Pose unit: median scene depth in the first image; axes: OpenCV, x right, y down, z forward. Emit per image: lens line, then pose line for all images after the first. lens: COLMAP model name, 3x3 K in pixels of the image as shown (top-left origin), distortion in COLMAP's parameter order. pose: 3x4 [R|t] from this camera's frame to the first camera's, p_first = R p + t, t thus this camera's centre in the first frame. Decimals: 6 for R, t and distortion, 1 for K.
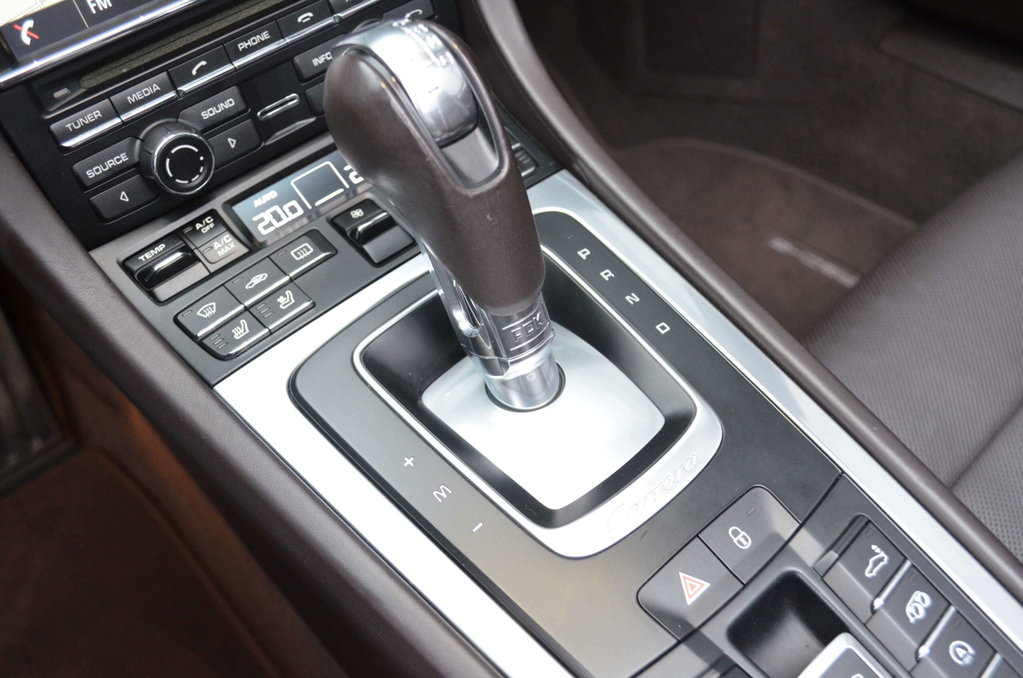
lens RADIAL K [[943.1, 0, 511.5], [0, 943.1, 339.0], [0, 0, 1]] dist [-0.062909, 0.009551]
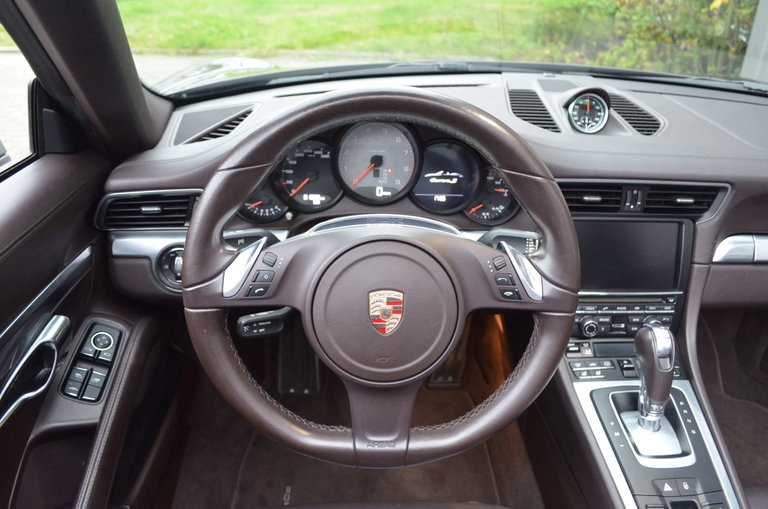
lens RADIAL K [[611.1, 0, 384.0], [0, 611.1, 254.5], [0, 0, 1]] dist [-0.071942, 0.002493]
pose [[0.776861, 0.405920, -0.481369, 0.064090], [-0.522059, 0.842638, -0.131965, 0.327170], [0.352052, 0.353821, 0.866527, -1.568329]]
